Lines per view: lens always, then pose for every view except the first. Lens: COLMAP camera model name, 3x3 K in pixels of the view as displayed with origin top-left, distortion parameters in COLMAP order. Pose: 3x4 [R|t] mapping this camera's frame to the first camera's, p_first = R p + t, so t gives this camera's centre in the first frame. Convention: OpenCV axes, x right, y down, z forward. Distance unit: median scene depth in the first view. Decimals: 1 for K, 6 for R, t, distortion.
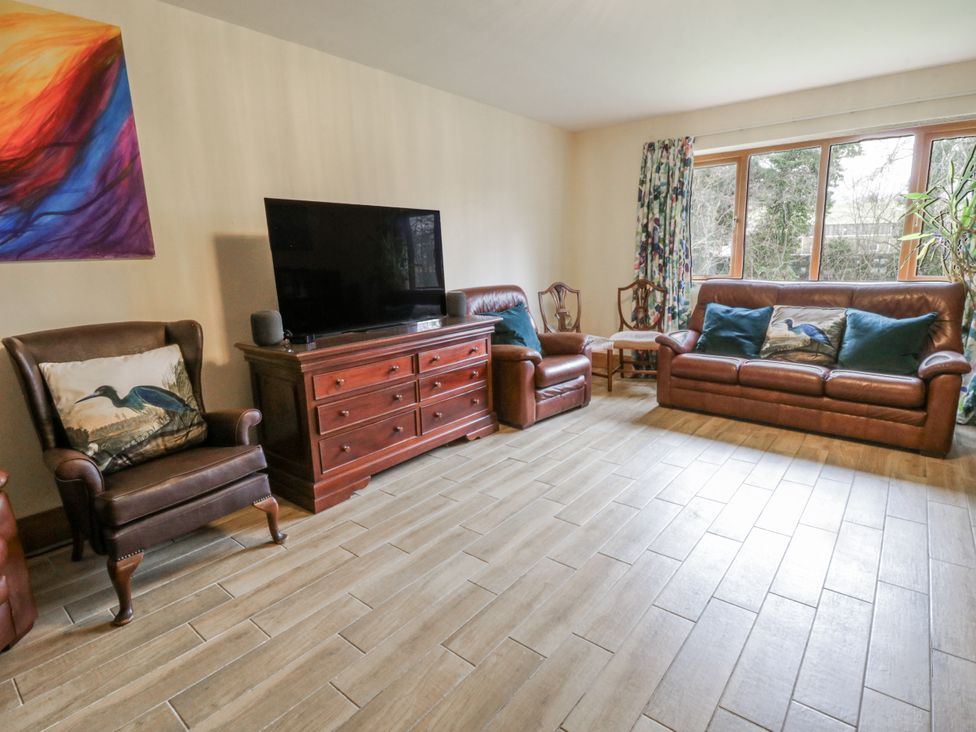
lens RADIAL K [[530.2, 0, 493.1], [0, 530.2, 359.2], [0, 0, 1]] dist [0.000532, -0.013599]
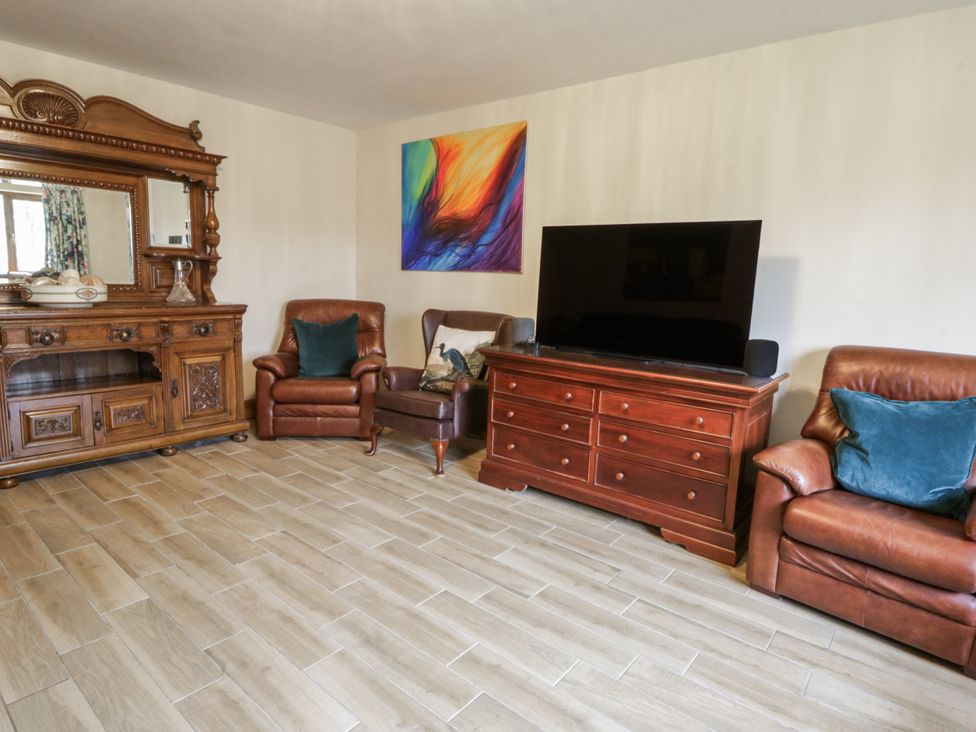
lens RADIAL K [[557.6, 0, 499.9], [0, 557.6, 354.3], [0, 0, 1]] dist [0.003227, -0.015883]
pose [[-0.018108, 0.157868, -0.987294, 0.987700], [-0.233413, 0.959504, 0.157705, -0.226955], [0.972209, 0.233303, 0.019474, 1.065783]]
